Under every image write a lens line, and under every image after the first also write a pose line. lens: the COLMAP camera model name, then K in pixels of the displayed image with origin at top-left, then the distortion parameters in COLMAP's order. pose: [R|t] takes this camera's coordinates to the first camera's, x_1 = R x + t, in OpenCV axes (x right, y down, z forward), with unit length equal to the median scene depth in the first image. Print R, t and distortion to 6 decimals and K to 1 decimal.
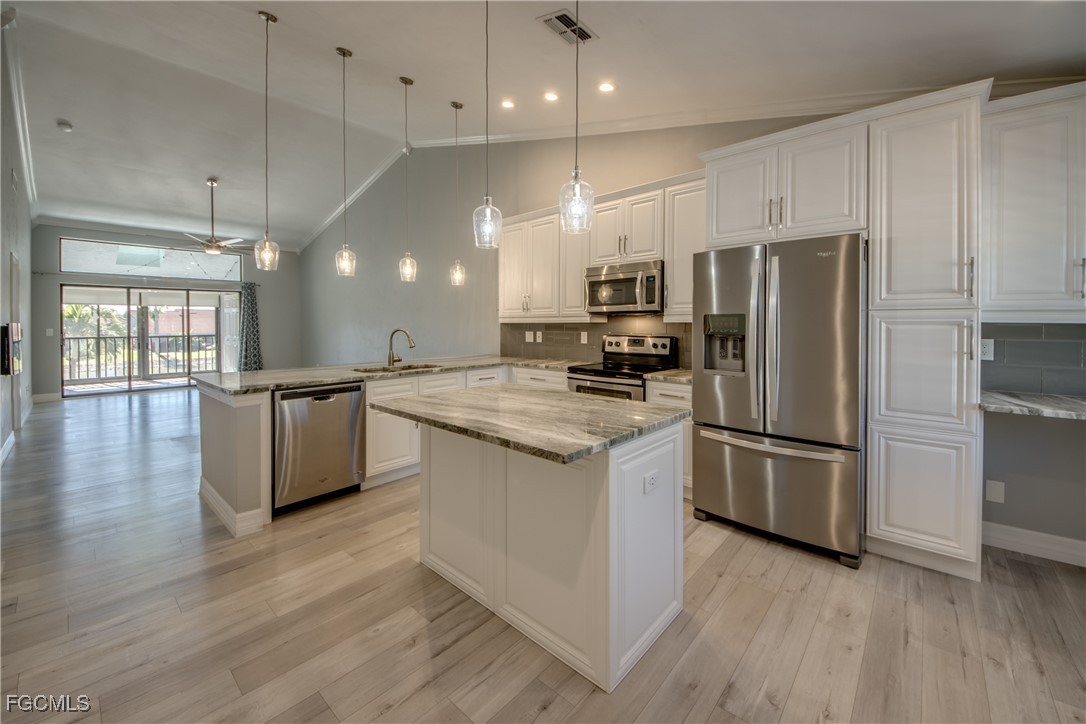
lens RADIAL K [[445.1, 0, 531.4], [0, 445.1, 328.4], [0, 0, 1]] dist [0.002215, -0.008141]
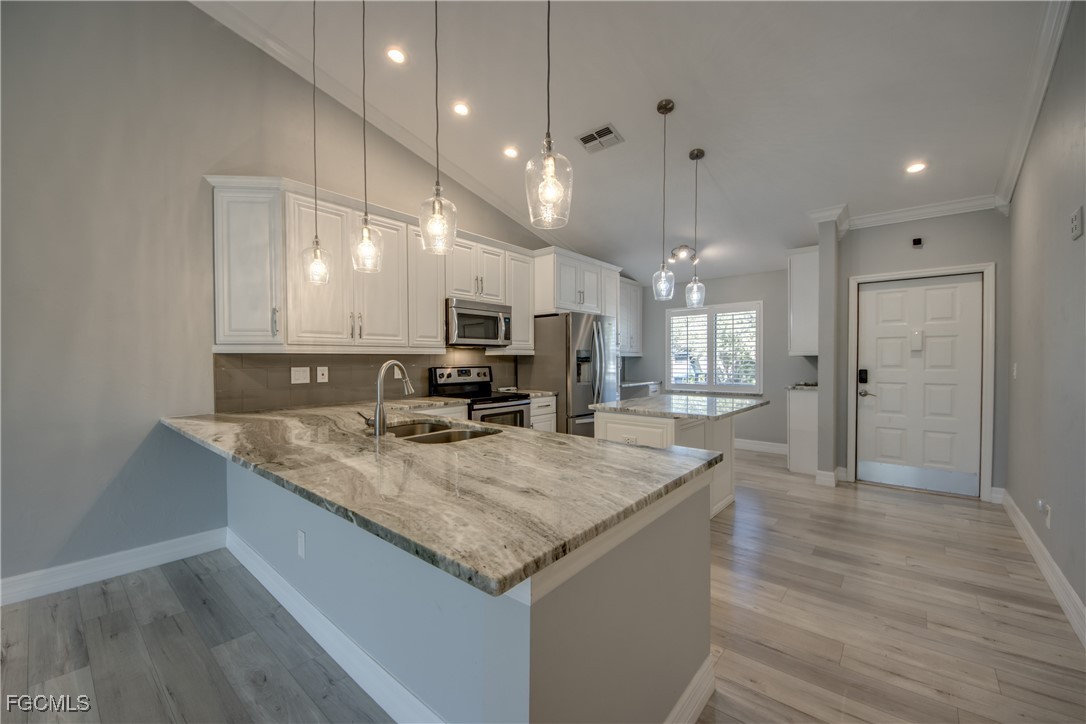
lens RADIAL K [[418.7, 0, 549.8], [0, 418.7, 364.8], [0, 0, 1]] dist [0.025048, -0.007154]
pose [[-0.080068, -0.013750, 0.996695, -0.934799], [0.012755, 0.999809, 0.014818, -0.001266], [-0.996708, 0.013900, -0.079878, 0.988799]]
